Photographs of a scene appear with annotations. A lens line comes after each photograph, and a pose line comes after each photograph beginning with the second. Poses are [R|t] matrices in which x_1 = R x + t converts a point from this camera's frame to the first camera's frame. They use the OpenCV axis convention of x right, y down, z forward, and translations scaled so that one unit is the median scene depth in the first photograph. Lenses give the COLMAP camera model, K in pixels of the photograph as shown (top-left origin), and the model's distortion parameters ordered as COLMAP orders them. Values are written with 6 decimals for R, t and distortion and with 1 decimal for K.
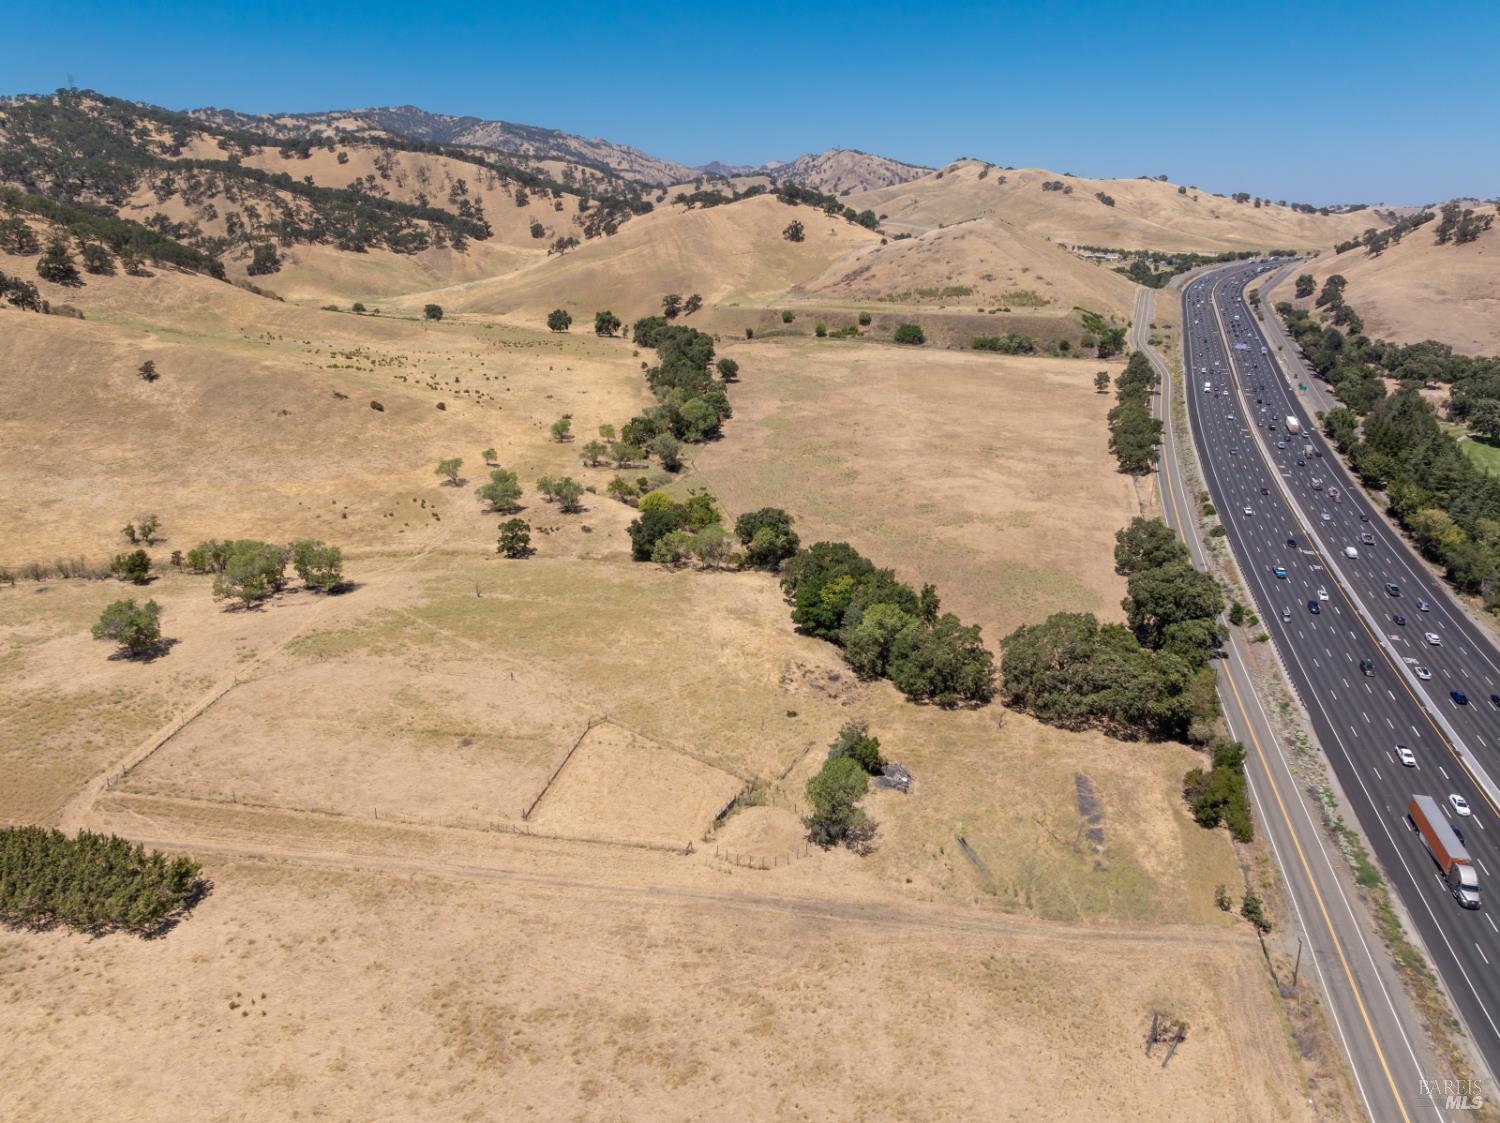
lens RADIAL K [[1054.4, 0, 755.6], [0, 1054.4, 558.4], [0, 0, 1]] dist [-0.044993, 0.014057]
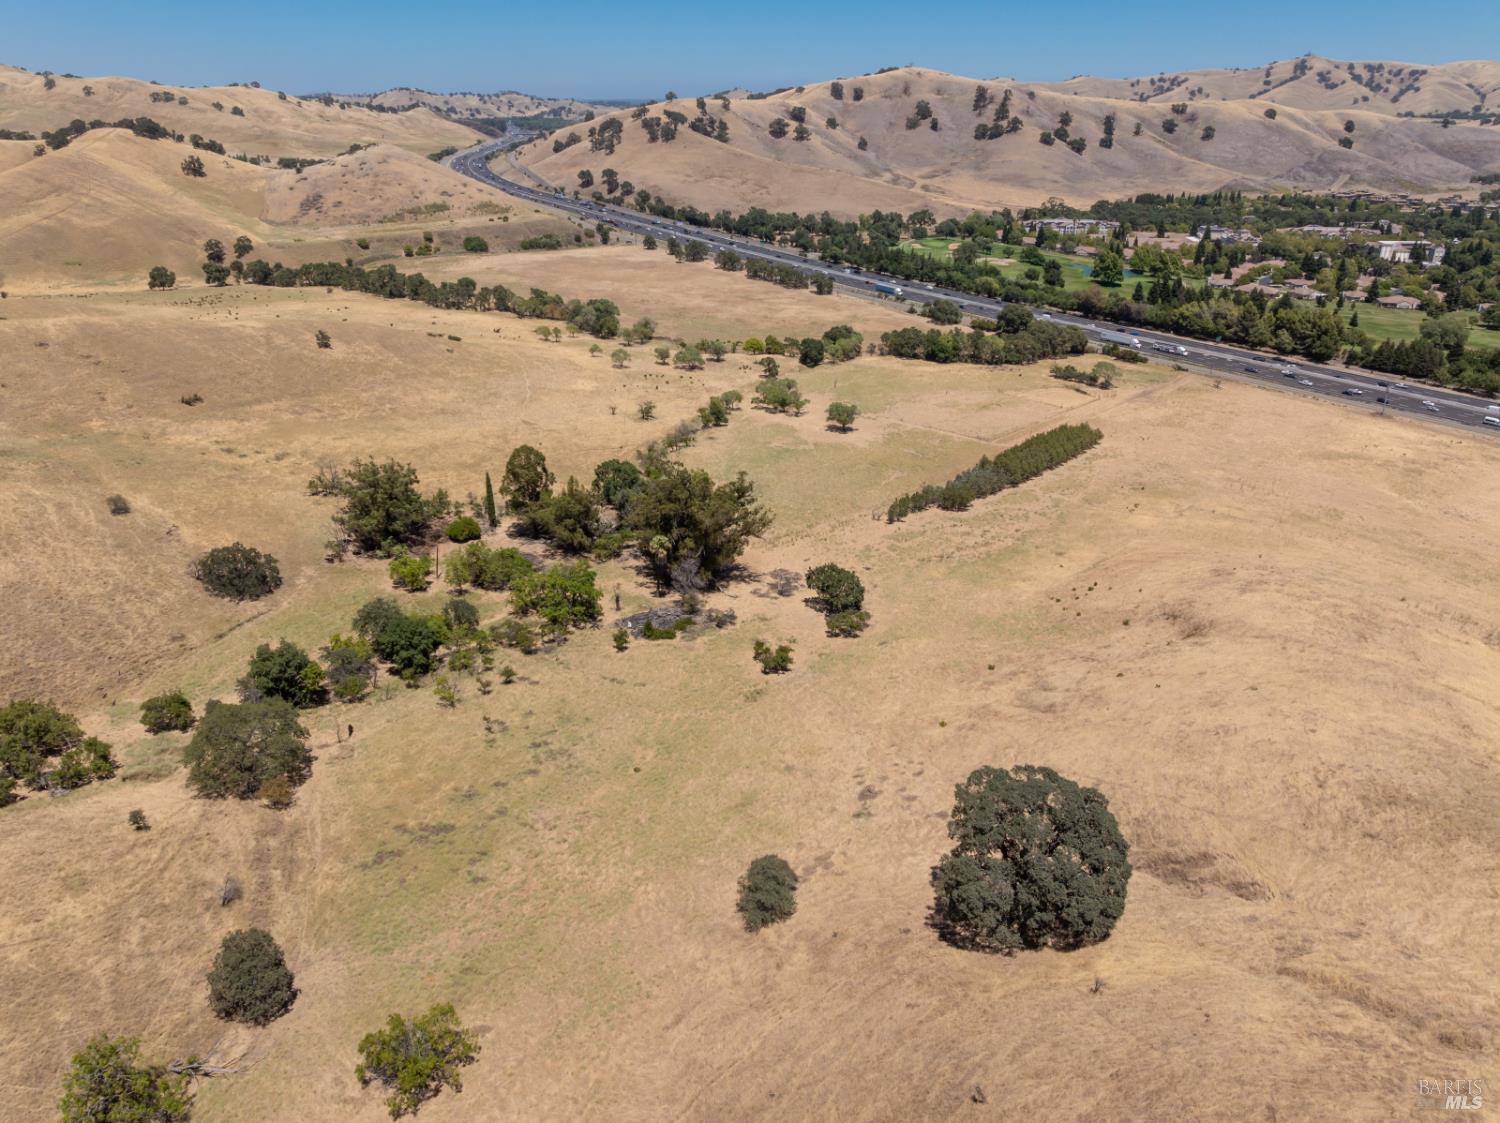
lens RADIAL K [[1054.4, 0, 755.2], [0, 1054.4, 558.9], [0, 0, 1]] dist [-0.044993, 0.014057]
pose [[0.583752, -0.339838, 0.737390, -0.471121], [0.267102, 0.938020, 0.220852, -0.032863], [-0.766740, 0.068036, 0.638342, -0.016165]]
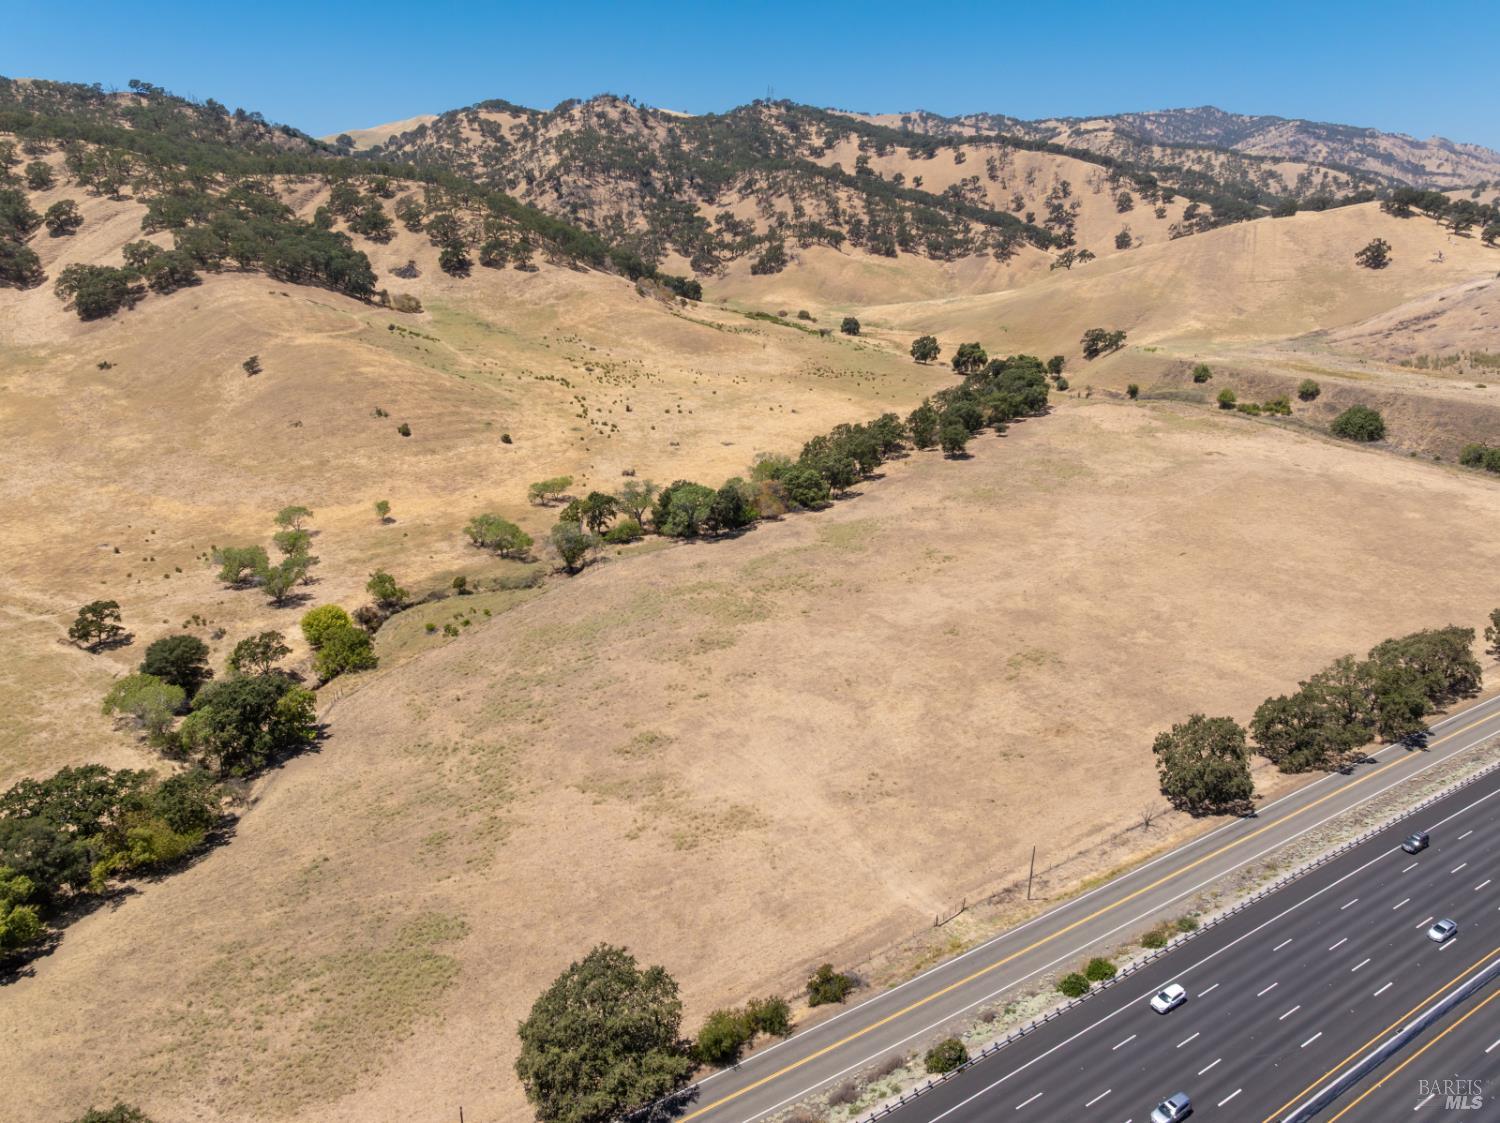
lens RADIAL K [[1054.4, 0, 754.1], [0, 1054.4, 563.9], [0, 0, 1]] dist [-0.044993, 0.014057]
pose [[0.753744, 0.215375, -0.620874, 0.184933], [-0.214860, 0.973613, 0.076895, -0.068125], [0.621052, 0.075442, 0.780130, 0.200679]]
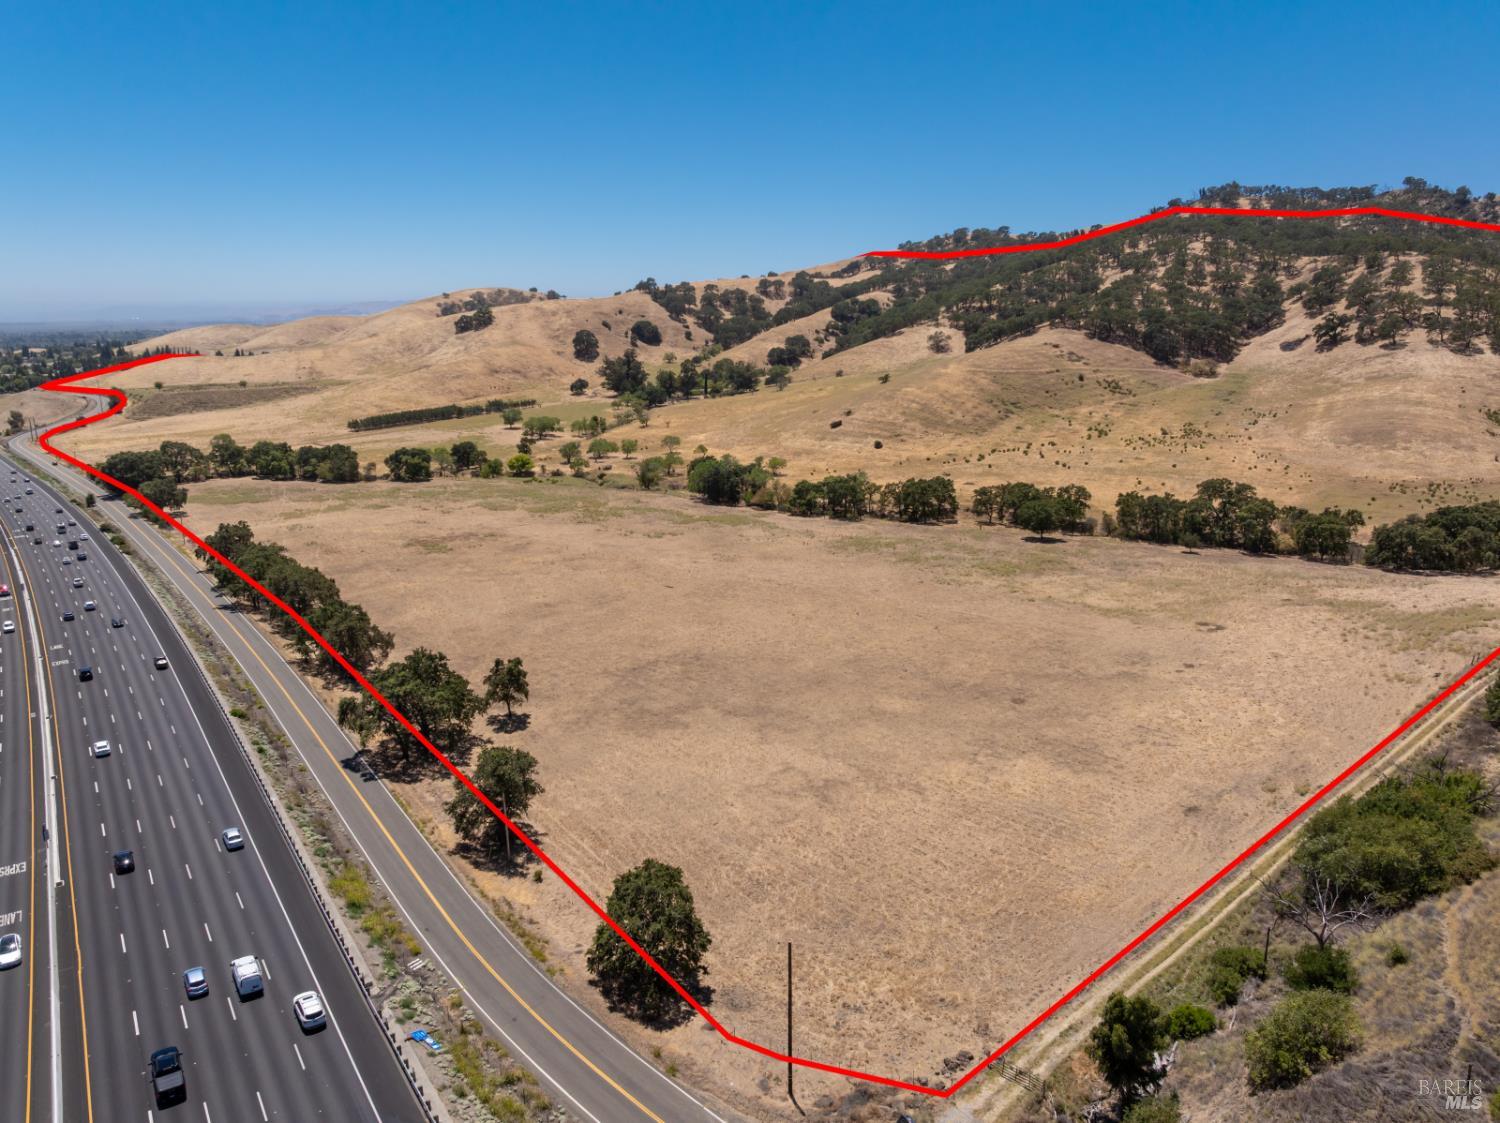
lens RADIAL K [[1054.4, 0, 752.1], [0, 1054.4, 553.1], [0, 0, 1]] dist [-0.044993, 0.014057]
pose [[-0.573865, 0.175660, -0.799889, 0.291362], [-0.267444, 0.882977, 0.385779, -0.188689], [0.774050, 0.435310, -0.459730, 0.637623]]
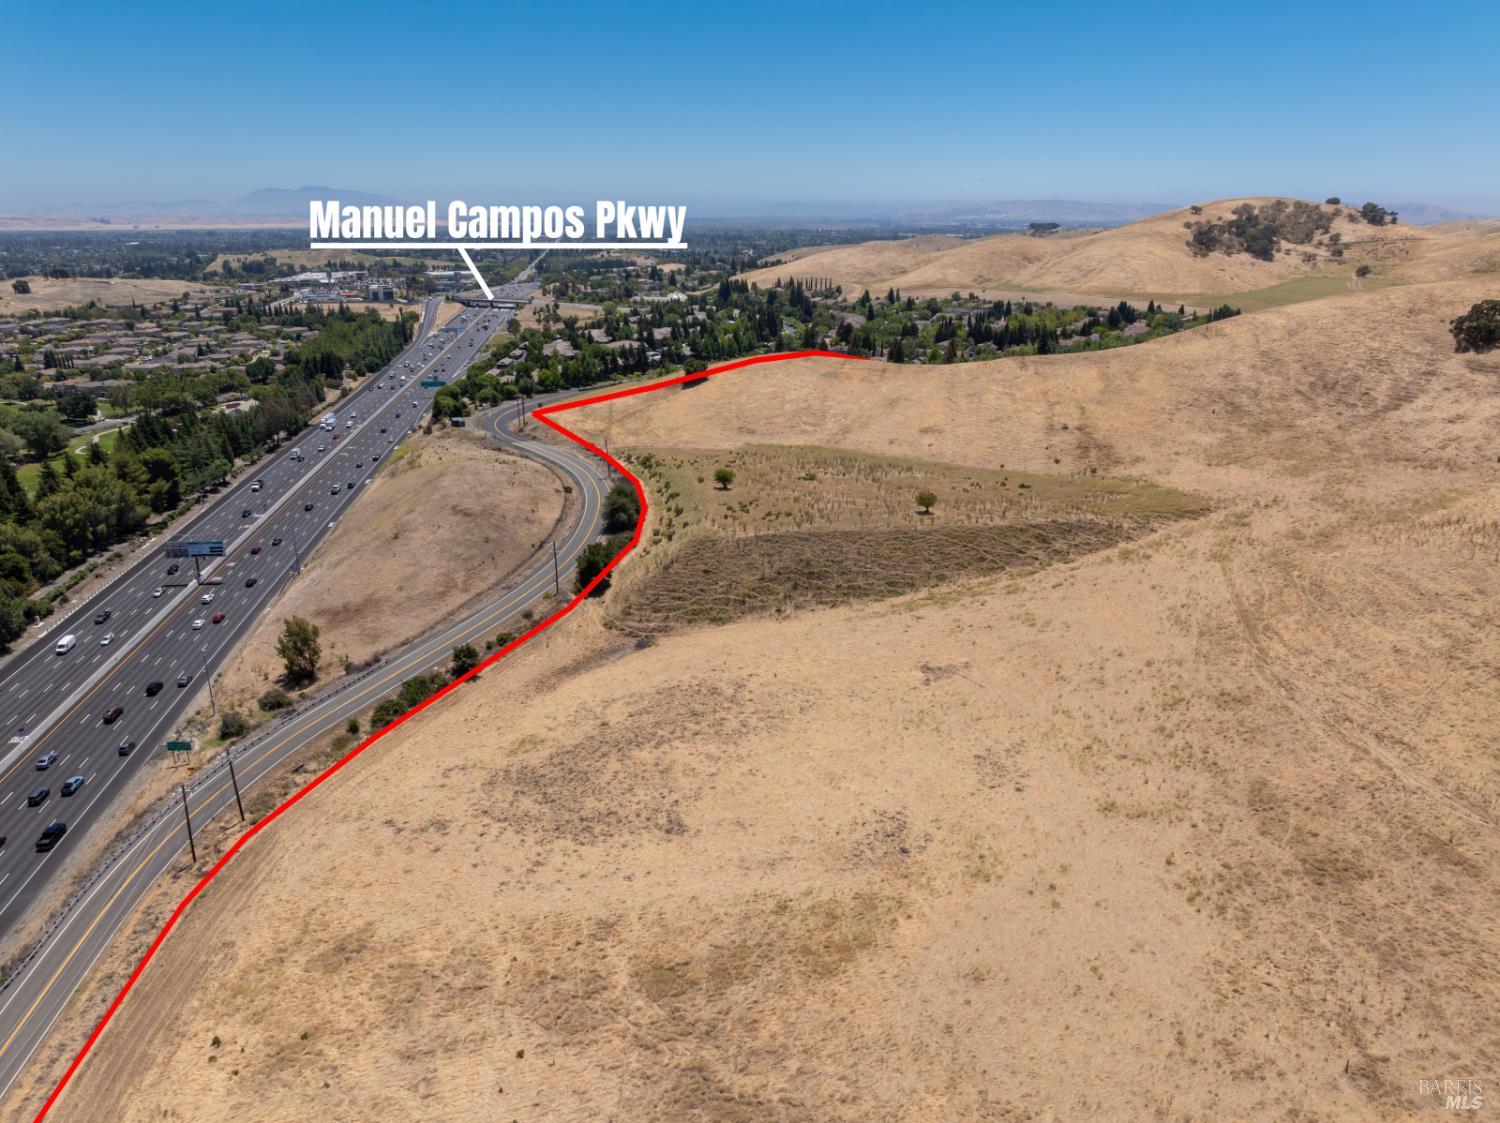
lens RADIAL K [[1054.4, 0, 756.5], [0, 1054.4, 550.3], [0, 0, 1]] dist [-0.044993, 0.014057]
pose [[-0.922694, 0.109733, -0.369588, 0.003243], [-0.132393, 0.810159, 0.571065, -0.037970], [0.362089, 0.575849, -0.733000, 0.112127]]
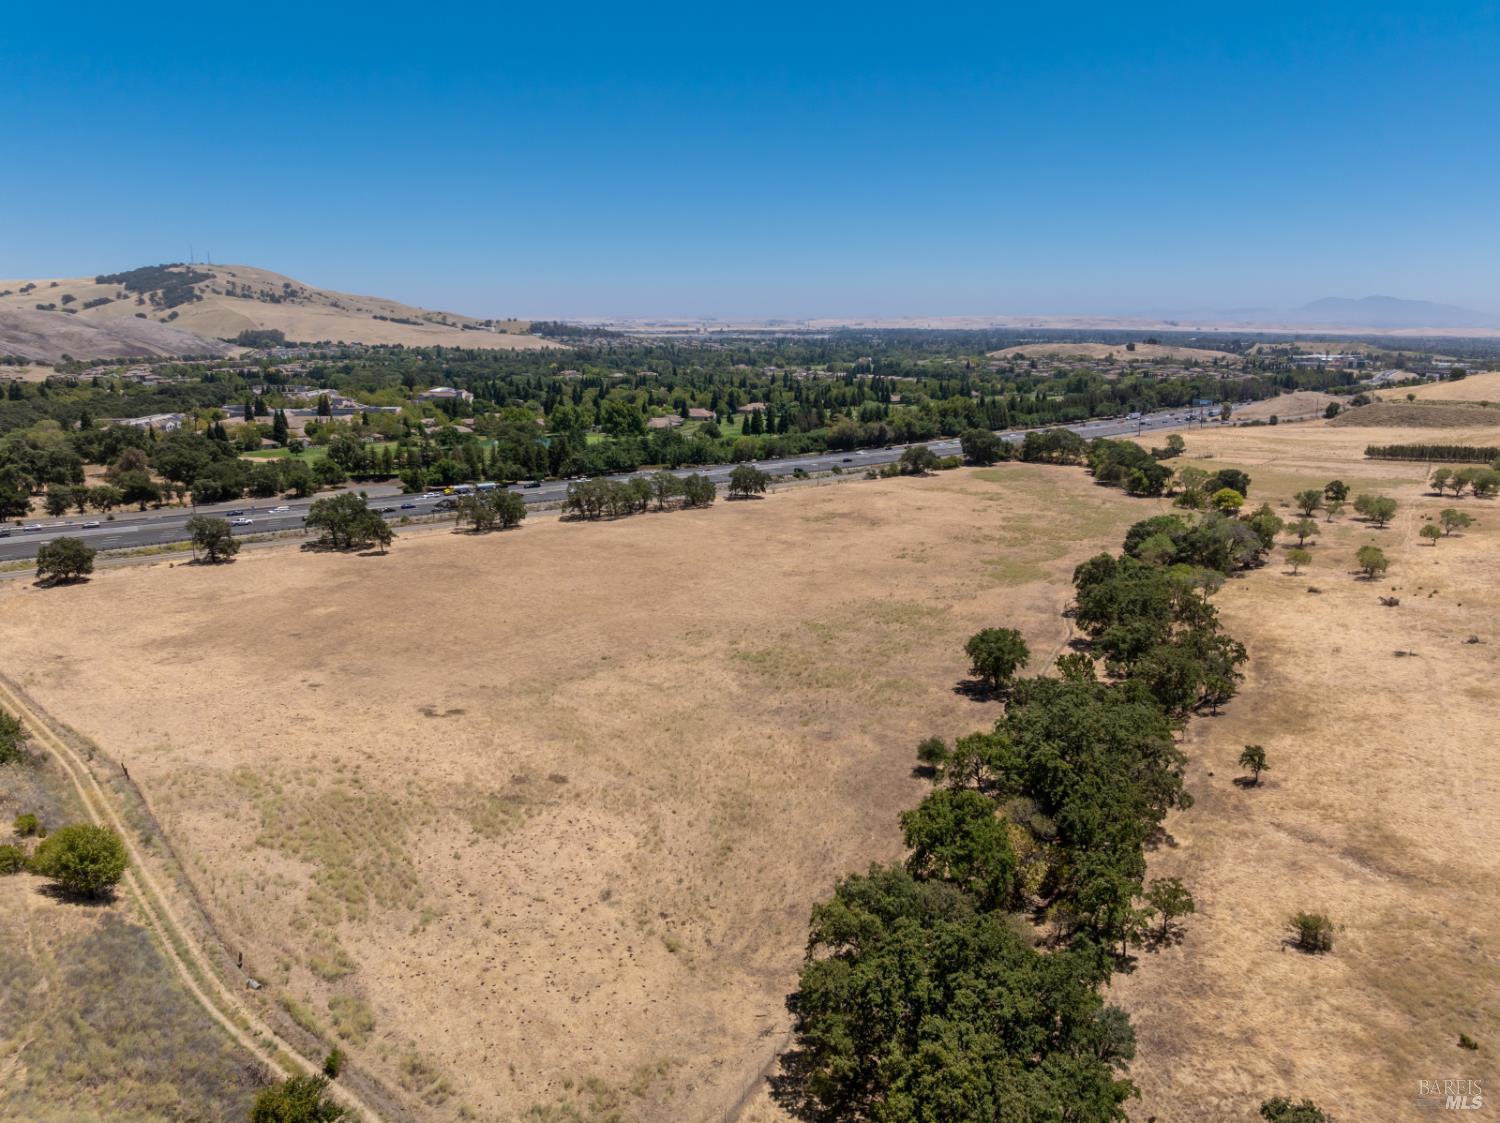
lens RADIAL K [[1054.4, 0, 758.2], [0, 1054.4, 553.4], [0, 0, 1]] dist [-0.044993, 0.014057]
pose [[-0.870762, -0.119025, 0.477082, -0.067163], [0.147843, 0.861987, 0.484894, -0.216886], [-0.468952, 0.492760, -0.732988, 0.709508]]
